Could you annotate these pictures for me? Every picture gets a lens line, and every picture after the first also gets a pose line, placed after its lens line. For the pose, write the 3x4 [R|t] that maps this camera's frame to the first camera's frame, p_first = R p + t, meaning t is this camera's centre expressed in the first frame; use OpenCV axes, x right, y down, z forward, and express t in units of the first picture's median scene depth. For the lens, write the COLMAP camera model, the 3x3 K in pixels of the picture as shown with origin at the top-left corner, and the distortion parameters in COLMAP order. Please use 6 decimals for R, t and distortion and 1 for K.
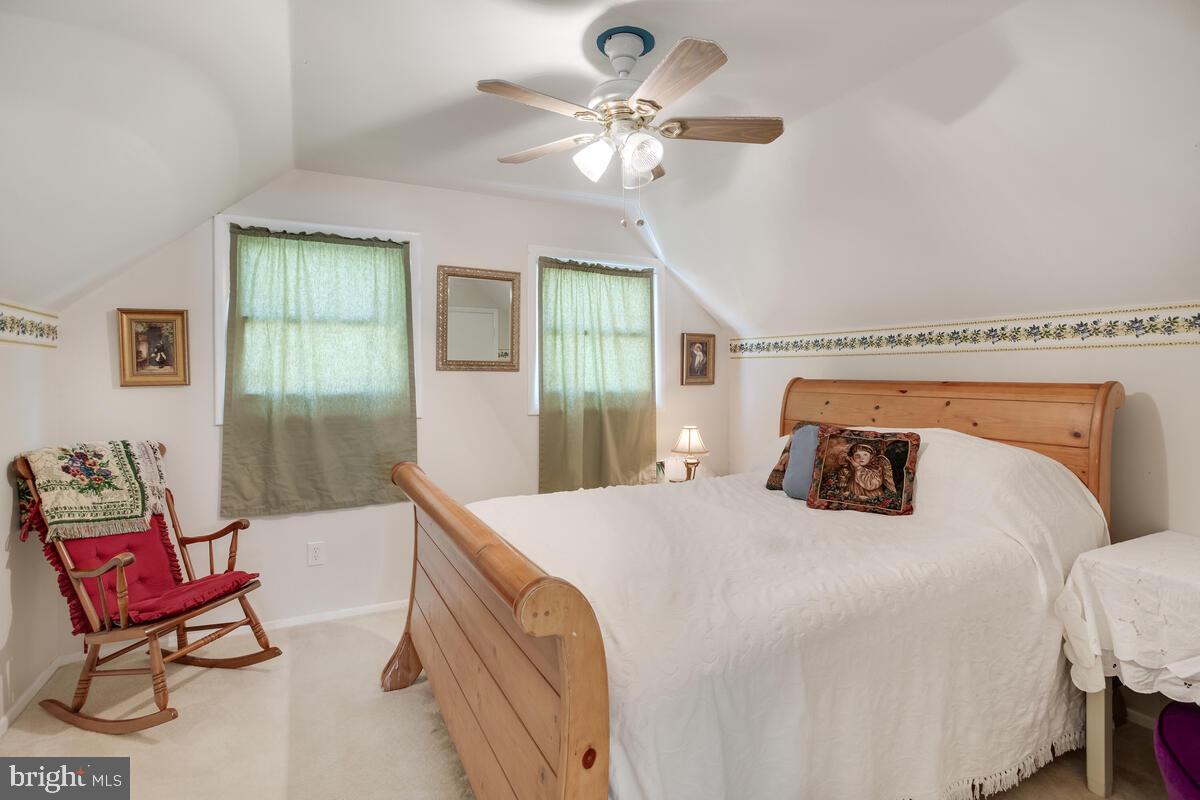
lens RADIAL K [[584.1, 0, 602.9], [0, 584.1, 367.5], [0, 0, 1]] dist [-0.037542, 0.021292]
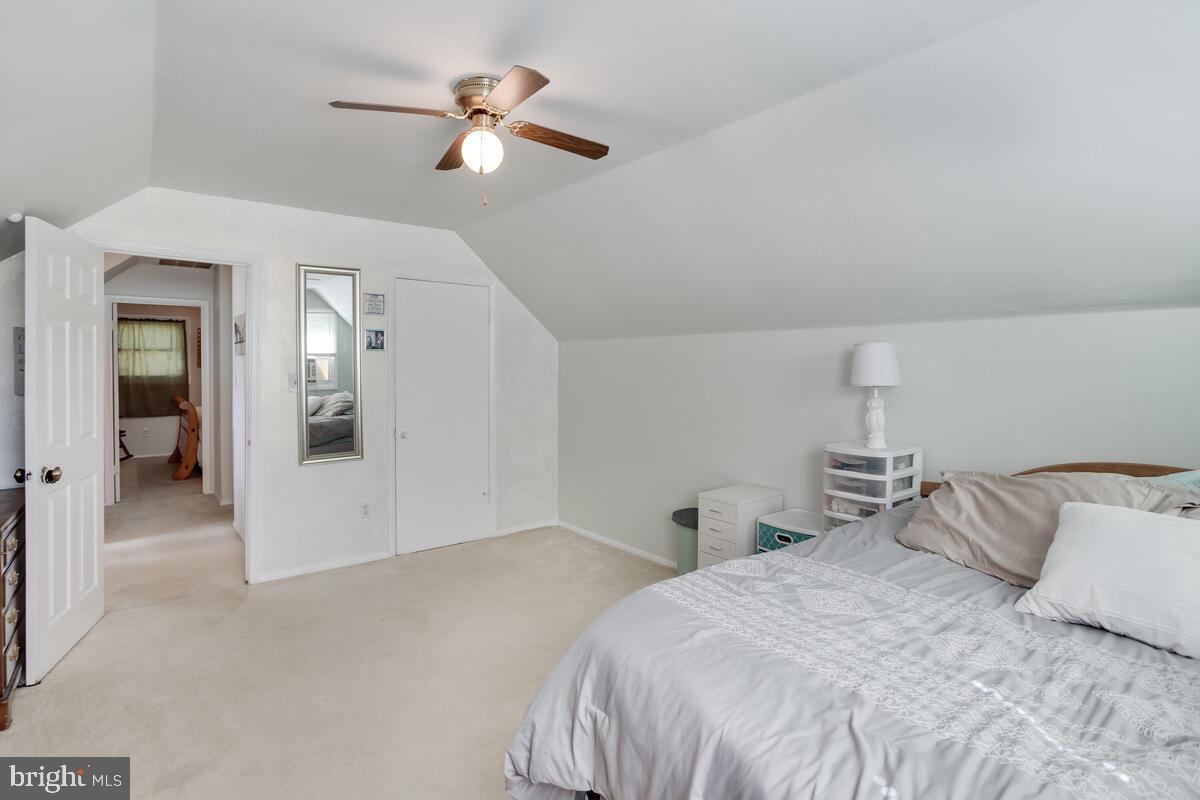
lens RADIAL K [[584.1, 0, 602.9], [0, 584.1, 367.5], [0, 0, 1]] dist [-0.037542, 0.021292]
pose [[0.980927, -0.002406, 0.194362, 1.138370], [0.001785, 0.999993, 0.003369, -0.000831], [-0.194368, -0.002958, 0.980924, -2.176799]]
